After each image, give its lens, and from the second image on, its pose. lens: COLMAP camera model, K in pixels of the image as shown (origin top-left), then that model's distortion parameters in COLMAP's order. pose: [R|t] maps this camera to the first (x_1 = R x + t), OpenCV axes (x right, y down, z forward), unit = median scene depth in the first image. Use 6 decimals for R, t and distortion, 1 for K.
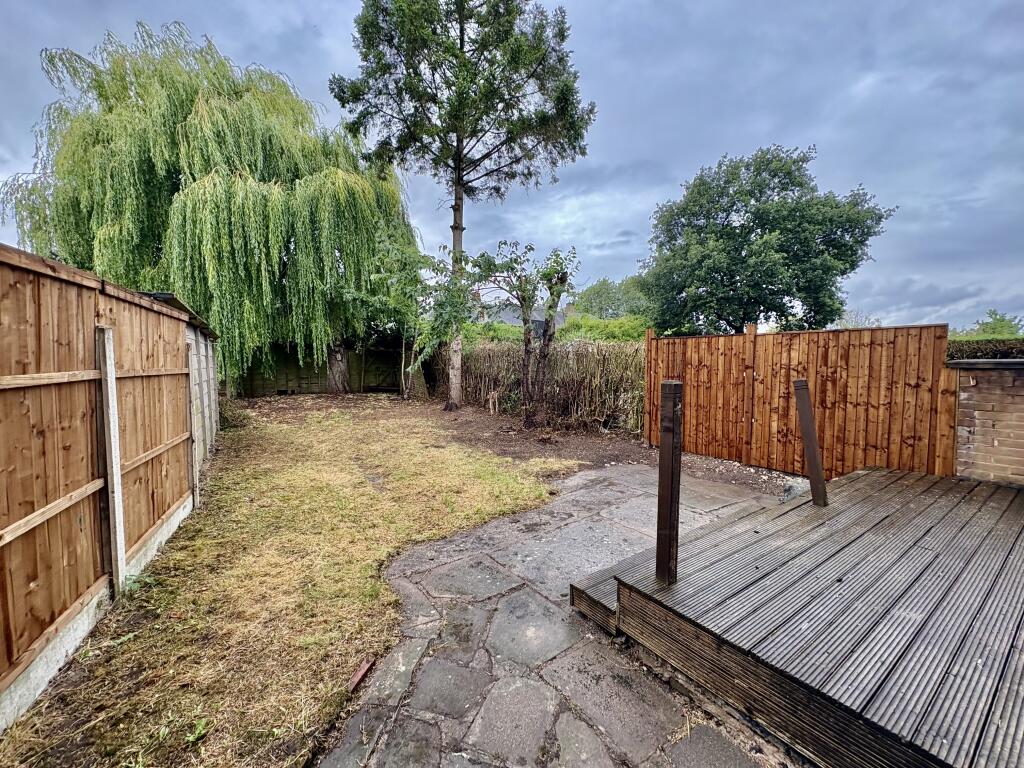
lens RADIAL K [[408.5, 0, 511.6], [0, 408.5, 385.5], [0, 0, 1]] dist [-0.002206, 0.000158]
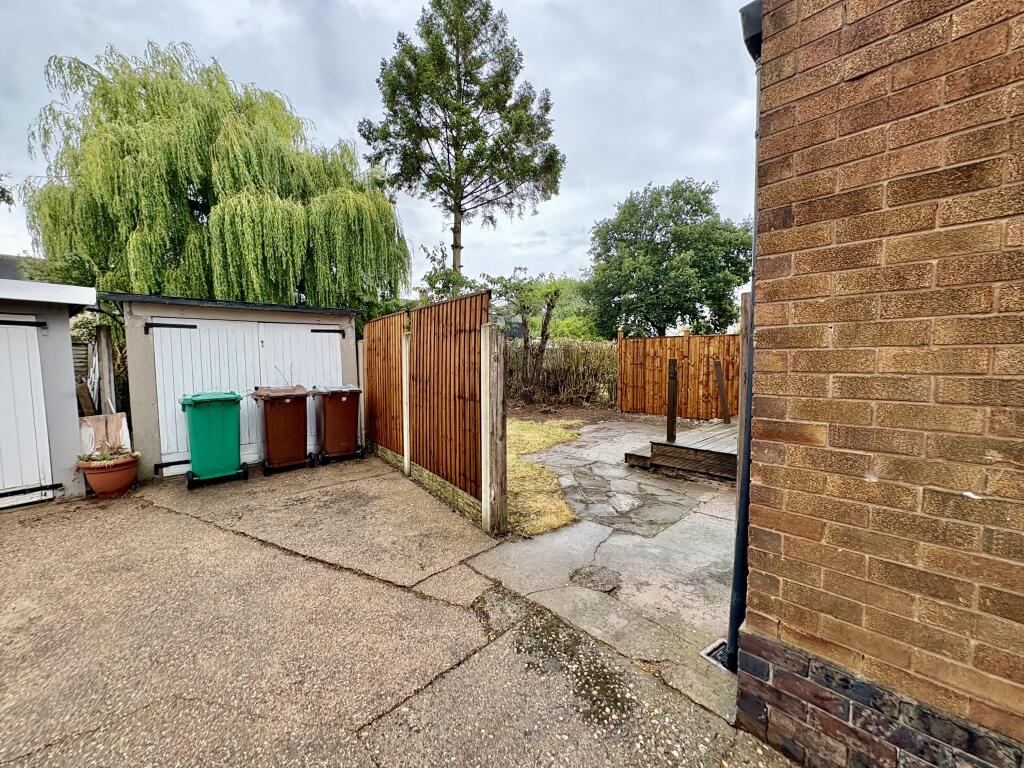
lens RADIAL K [[408.5, 0, 512.9], [0, 408.5, 382.5], [0, 0, 1]] dist [-0.002206, 0.000158]
pose [[0.985045, -0.013051, 0.171804, -0.184044], [0.012990, 0.999915, 0.001480, 0.022782], [-0.171808, 0.000774, 0.985130, -0.234917]]
